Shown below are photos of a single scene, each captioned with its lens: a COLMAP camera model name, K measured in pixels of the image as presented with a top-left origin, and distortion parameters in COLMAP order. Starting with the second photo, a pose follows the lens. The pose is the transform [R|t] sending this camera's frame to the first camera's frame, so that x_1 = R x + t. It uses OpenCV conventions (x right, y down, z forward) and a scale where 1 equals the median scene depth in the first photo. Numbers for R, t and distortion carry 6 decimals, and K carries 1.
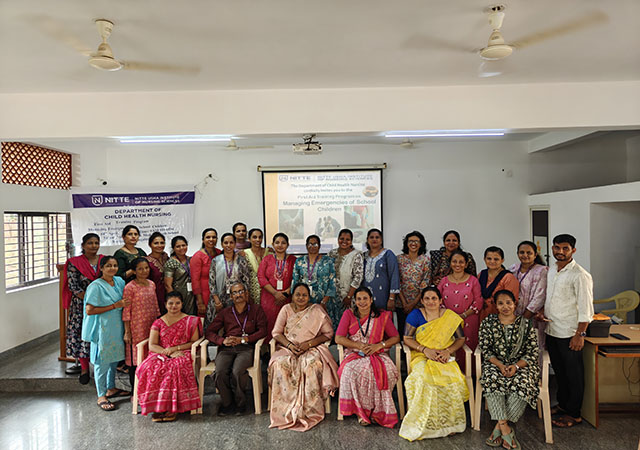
lens RADIAL K [[441.7, 0, 329.3], [0, 441.7, 225.4], [0, 0, 1]] dist [0.009806, 0.000939]
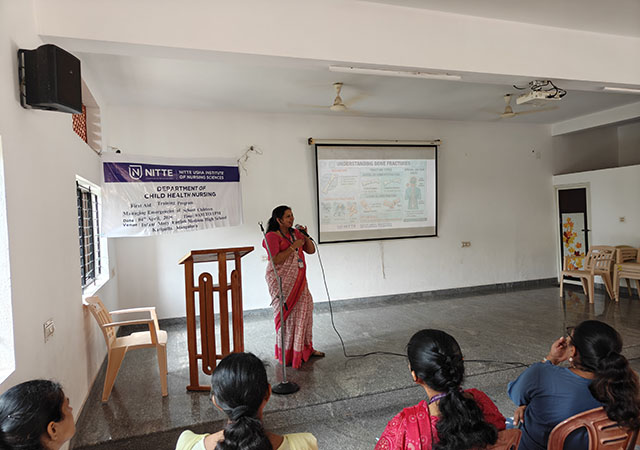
lens RADIAL K [[441.7, 0, 329.3], [0, 441.7, 225.4], [0, 0, 1]] dist [0.009806, 0.000939]
pose [[0.937111, -0.028697, 0.347850, -0.477611], [0.031909, 0.999485, -0.003505, 0.041634], [-0.347570, 0.014384, 0.937544, 0.218254]]
